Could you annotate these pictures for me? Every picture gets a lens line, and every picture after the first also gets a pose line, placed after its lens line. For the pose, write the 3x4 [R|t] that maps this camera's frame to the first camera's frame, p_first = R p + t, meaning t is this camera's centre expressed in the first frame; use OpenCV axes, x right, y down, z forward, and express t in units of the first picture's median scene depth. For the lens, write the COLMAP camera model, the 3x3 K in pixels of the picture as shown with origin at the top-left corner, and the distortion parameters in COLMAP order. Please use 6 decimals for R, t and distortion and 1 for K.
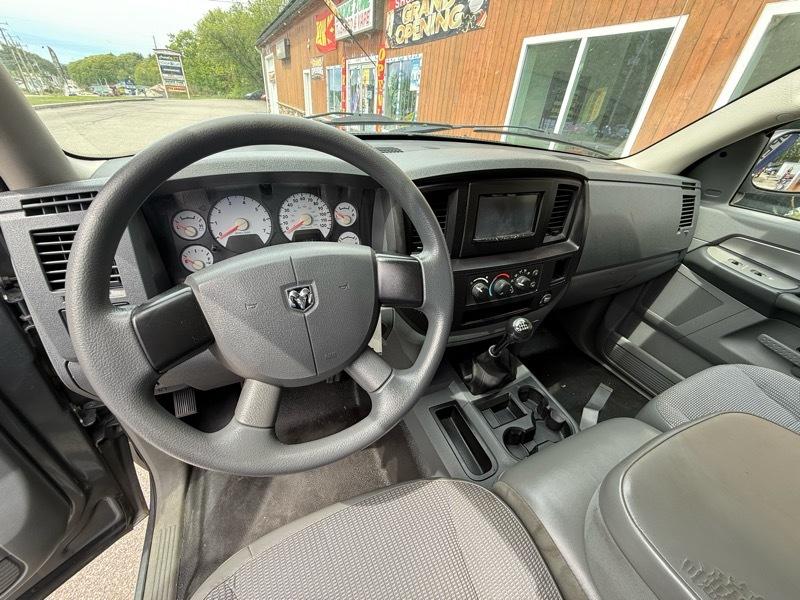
lens RADIAL K [[334.5, 0, 400.0], [0, 334.5, 300.0], [0, 0, 1]] dist [-0.001004, 0.000170]
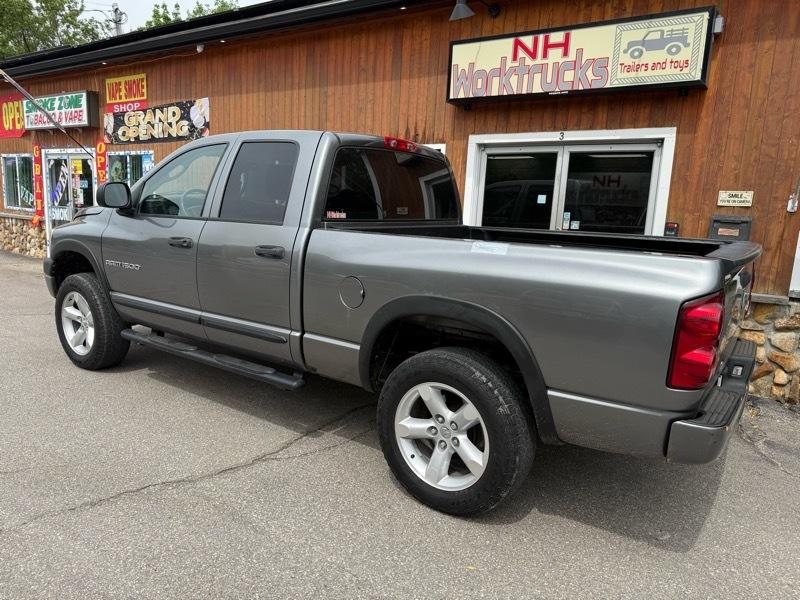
lens RADIAL K [[566.5, 0, 401.1], [0, 566.5, 306.8], [0, 0, 1]] dist [0.052001, -0.067249]
pose [[0.858115, -0.127315, 0.497423, -0.218956], [0.282398, 0.926113, -0.250131, 0.422852], [-0.428825, 0.355113, 0.830665, -0.698052]]
